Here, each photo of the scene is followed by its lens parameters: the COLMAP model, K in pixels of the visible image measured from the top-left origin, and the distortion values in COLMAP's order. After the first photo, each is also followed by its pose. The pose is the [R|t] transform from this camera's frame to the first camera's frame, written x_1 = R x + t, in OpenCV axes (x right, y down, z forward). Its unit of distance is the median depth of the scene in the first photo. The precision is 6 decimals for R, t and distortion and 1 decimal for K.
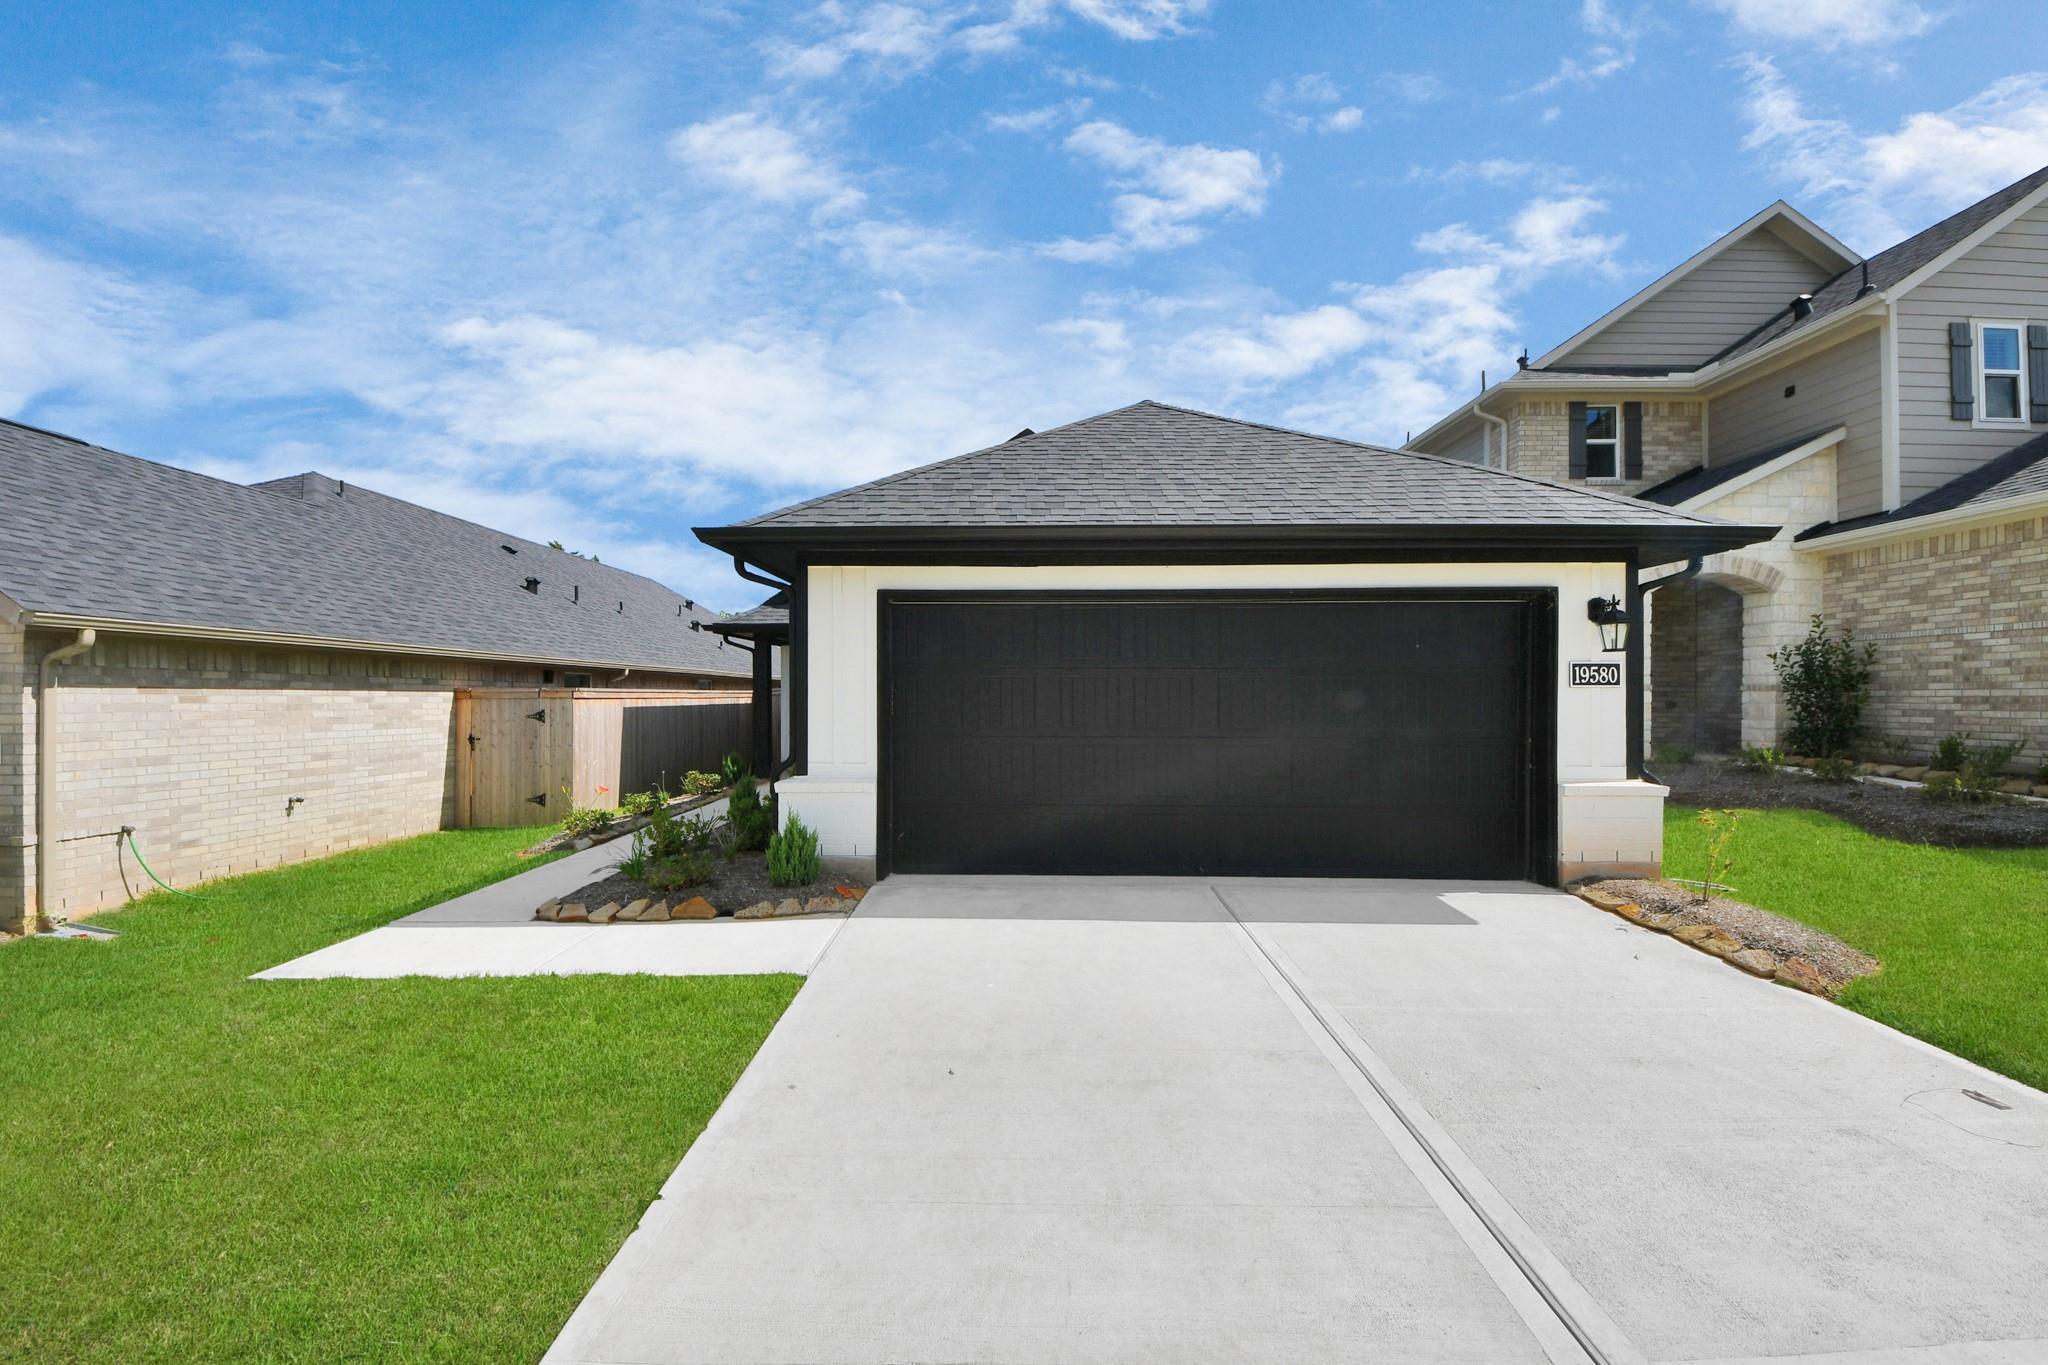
lens RADIAL K [[735.3, 0, 1022.7], [0, 735.3, 686.1], [0, 0, 1]] dist [-0.000250, 0.000161]
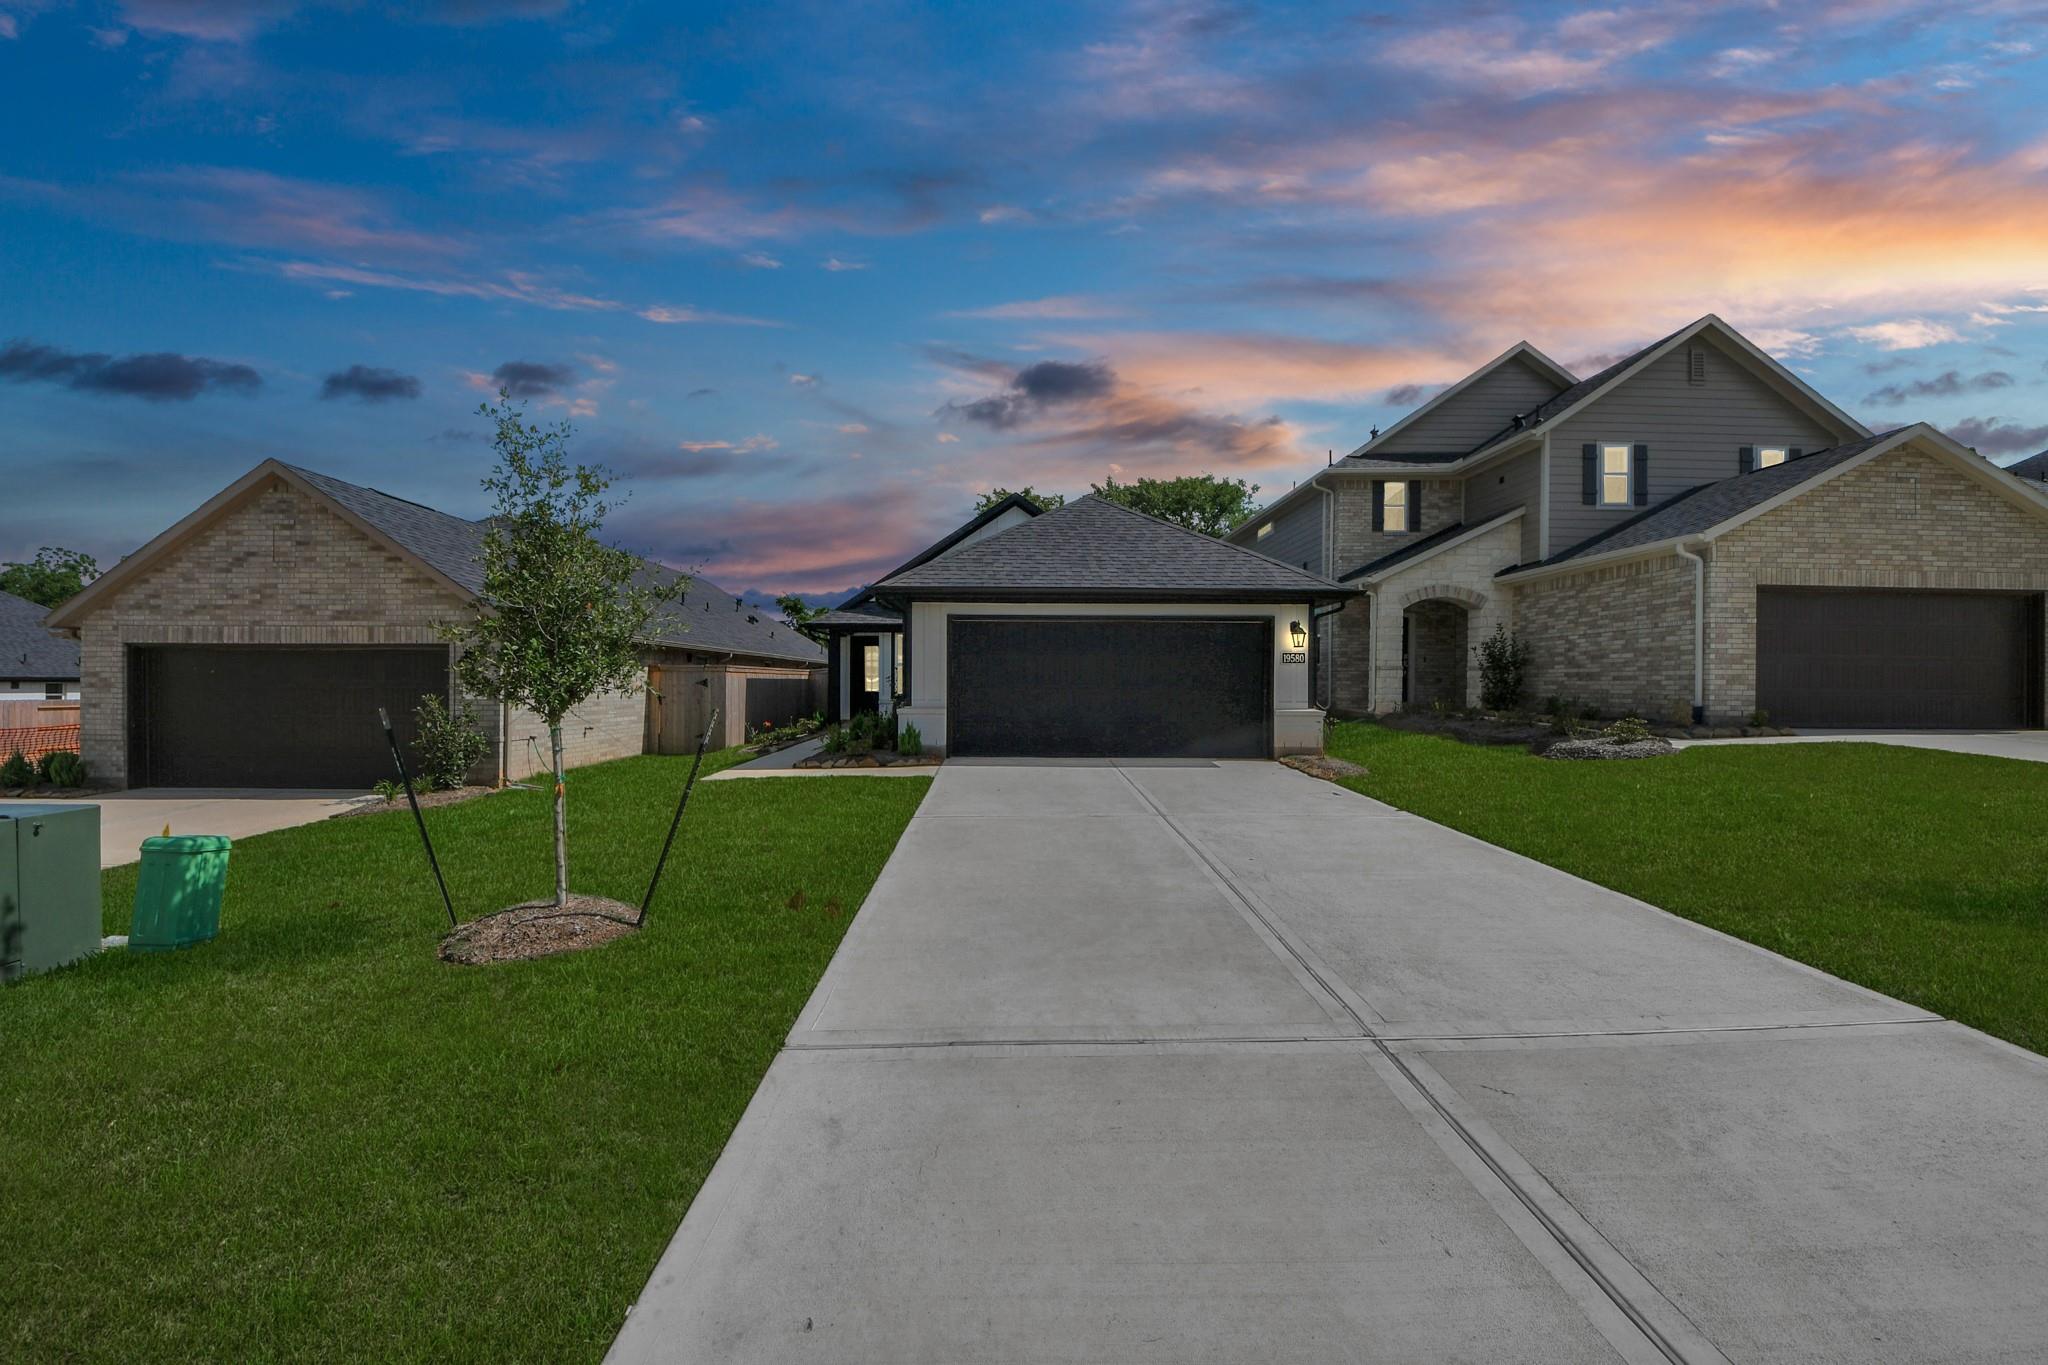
lens RADIAL K [[723.7, 0, 1010.9], [0, 723.7, 675.0], [0, 0, 1]] dist [0.053150, -0.027547]
pose [[0.999864, 0.004731, 0.015782, -0.032281], [-0.004772, 0.999985, 0.002565, 0.018623], [-0.015769, -0.002640, 0.999872, -0.610398]]
